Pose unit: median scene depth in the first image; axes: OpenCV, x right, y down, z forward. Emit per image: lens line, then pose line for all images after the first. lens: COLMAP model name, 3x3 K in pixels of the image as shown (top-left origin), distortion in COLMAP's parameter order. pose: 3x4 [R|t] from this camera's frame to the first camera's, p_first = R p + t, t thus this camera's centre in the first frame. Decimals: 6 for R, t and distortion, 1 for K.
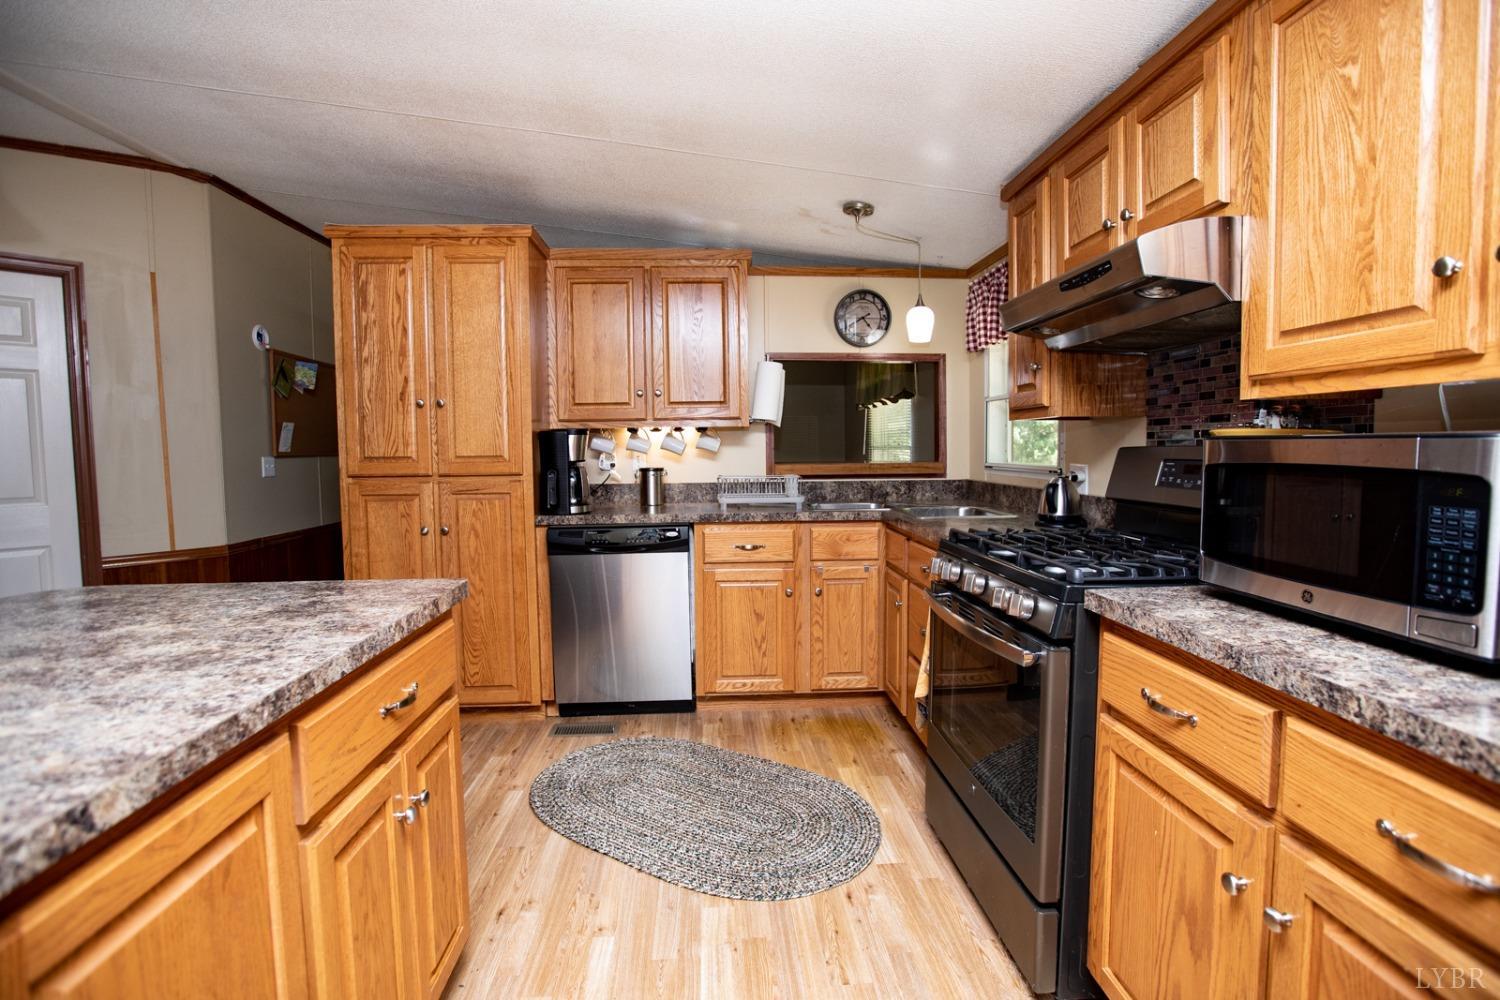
lens RADIAL K [[704.2, 0, 750.5], [0, 704.2, 496.7], [0, 0, 1]] dist [-0.020539, 0.003301]
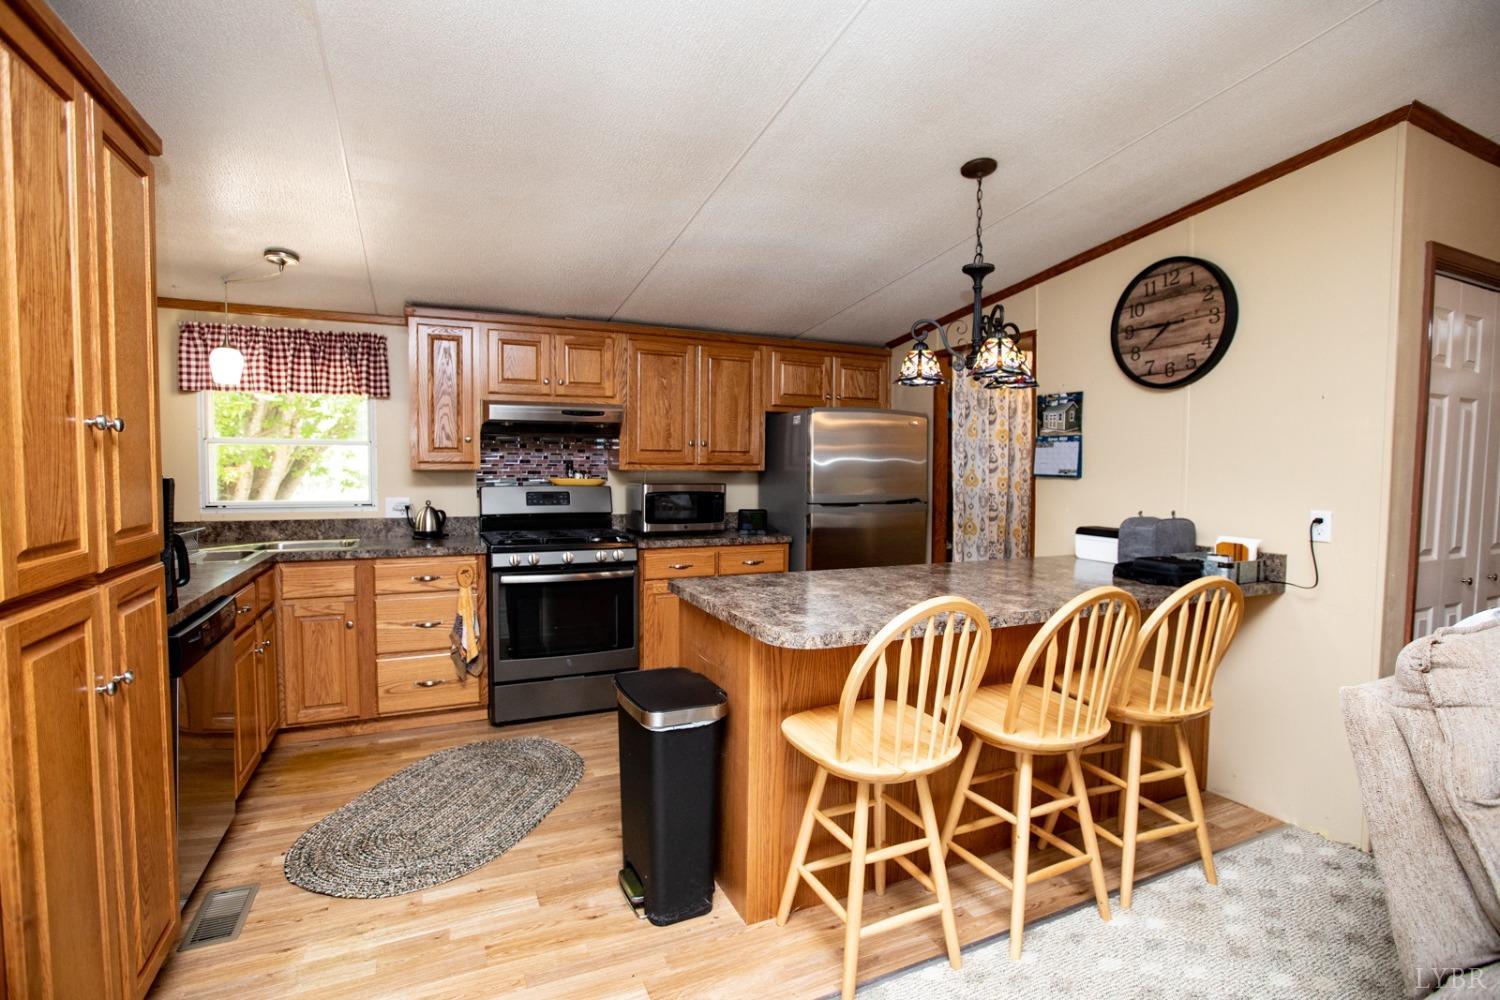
lens RADIAL K [[704.2, 0, 749.9], [0, 704.2, 498.8], [0, 0, 1]] dist [-0.020539, 0.003301]
pose [[-0.355912, -0.036826, 0.933794, -1.580698], [0.061435, 0.996140, 0.062701, -0.123735], [-0.932498, 0.079683, -0.352276, 1.113882]]
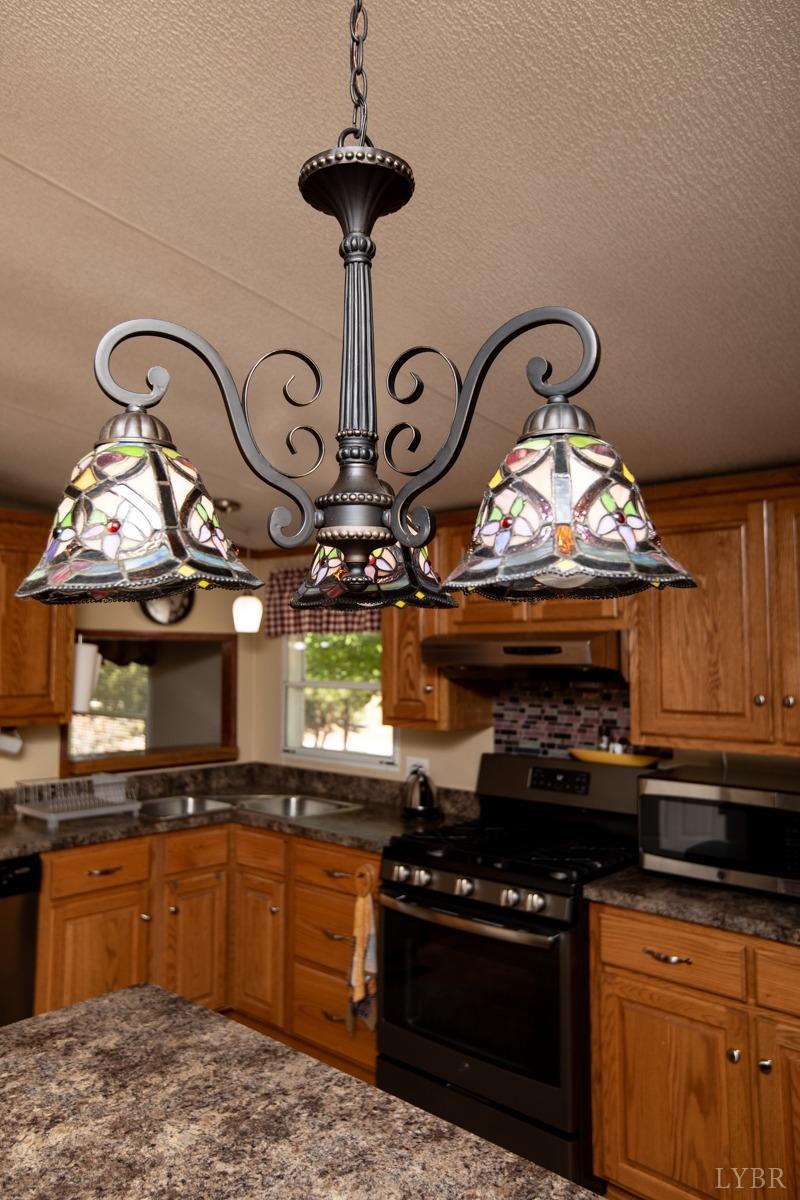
lens RADIAL K [[885.8, 0, 395.5], [0, 885.8, 599.7], [0, 0, 1]] dist [-0.002203, 0.006744]
pose [[0.716939, 0.055837, 0.694896, -0.807503], [0.036838, 0.992360, -0.117745, -0.183100], [-0.696161, 0.110015, 0.709405, -0.064637]]
